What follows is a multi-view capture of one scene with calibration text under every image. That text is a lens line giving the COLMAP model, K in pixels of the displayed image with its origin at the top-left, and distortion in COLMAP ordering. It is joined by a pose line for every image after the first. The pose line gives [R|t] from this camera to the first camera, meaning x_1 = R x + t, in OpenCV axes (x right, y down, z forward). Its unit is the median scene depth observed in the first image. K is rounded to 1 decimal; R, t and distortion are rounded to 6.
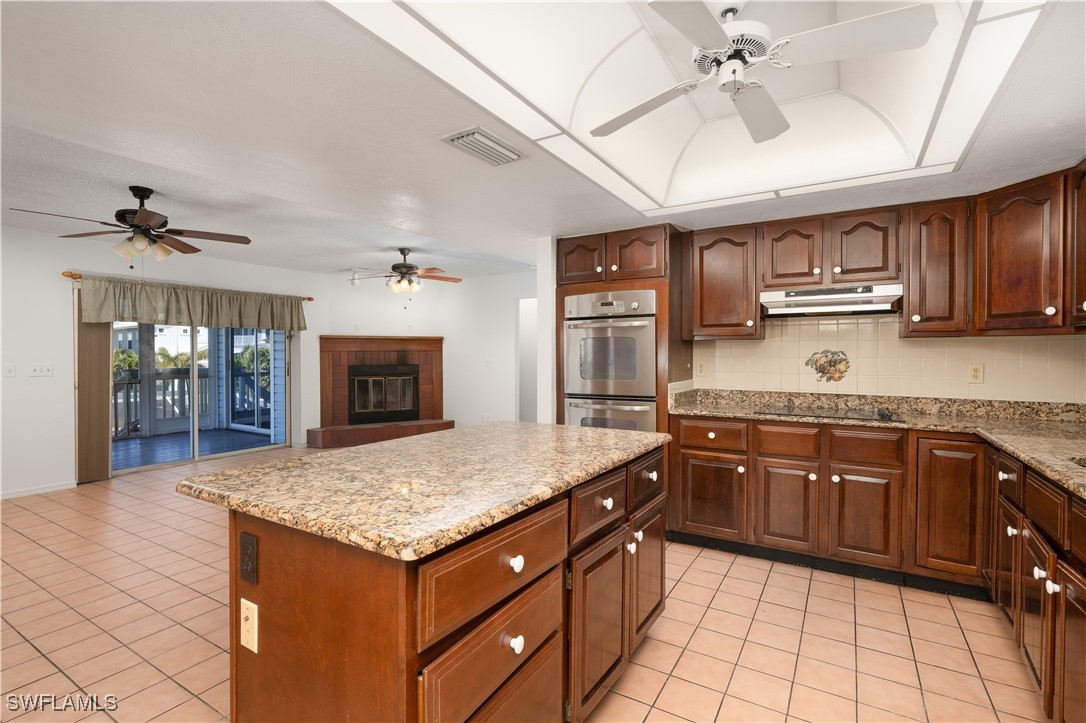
lens RADIAL K [[505.9, 0, 543.0], [0, 505.9, 361.5], [0, 0, 1]] dist [-0.000564, 0.000298]
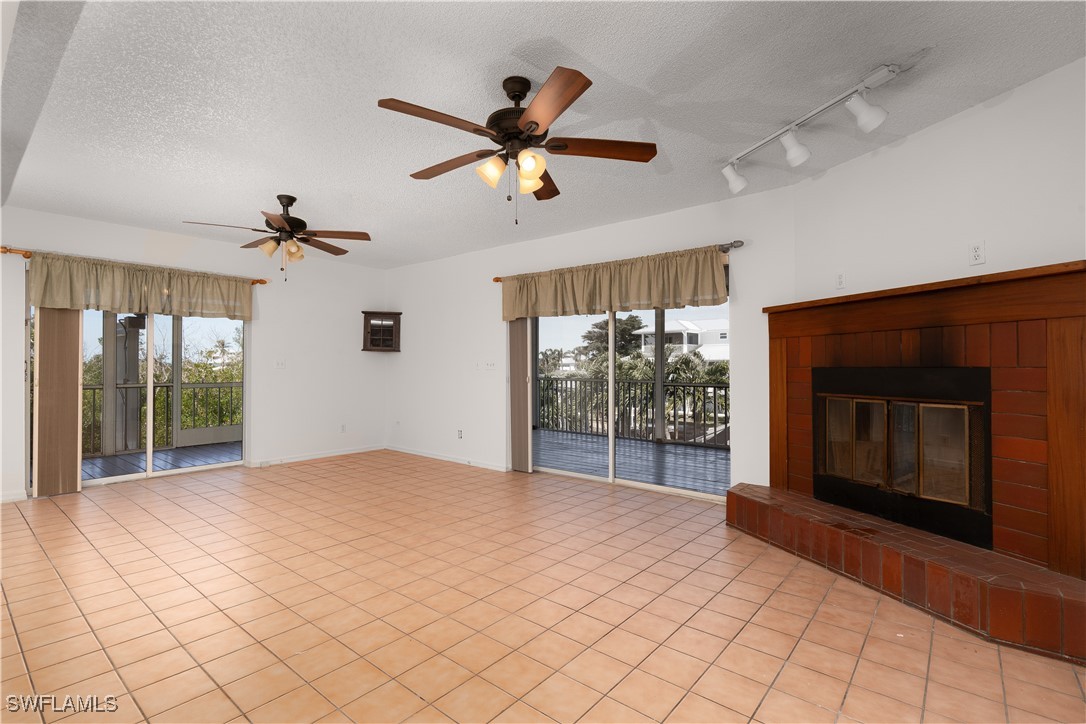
lens RADIAL K [[510.5, 0, 538.7], [0, 510.5, 357.5], [0, 0, 1]] dist [-0.011132, 0.000184]
pose [[-0.143732, -0.013765, -0.989521, 0.107881], [-0.018396, 0.999768, -0.011235, 0.008392], [0.989446, 0.016589, -0.143952, 0.839125]]
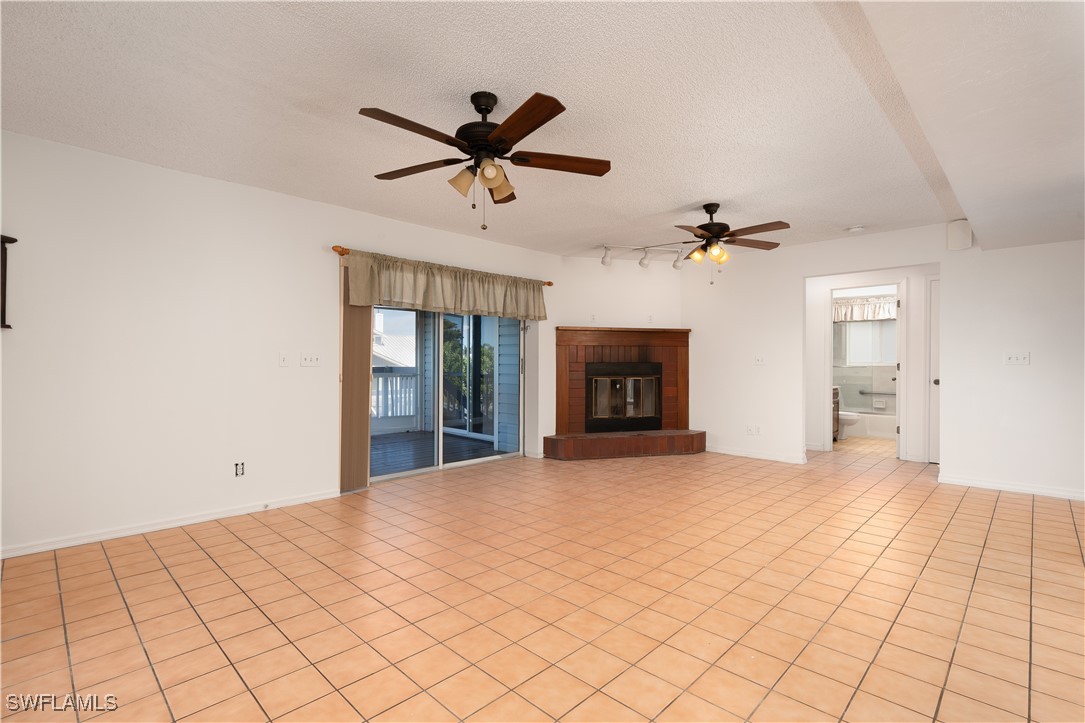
lens RADIAL K [[510.0, 0, 538.2], [0, 510.0, 357.0], [0, 0, 1]] dist [-0.011132, 0.000184]
pose [[0.973969, 0.003239, -0.226659, -0.275920], [-0.009076, 0.999653, -0.024716, 0.020891], [0.226501, 0.026129, 0.973660, 0.158073]]
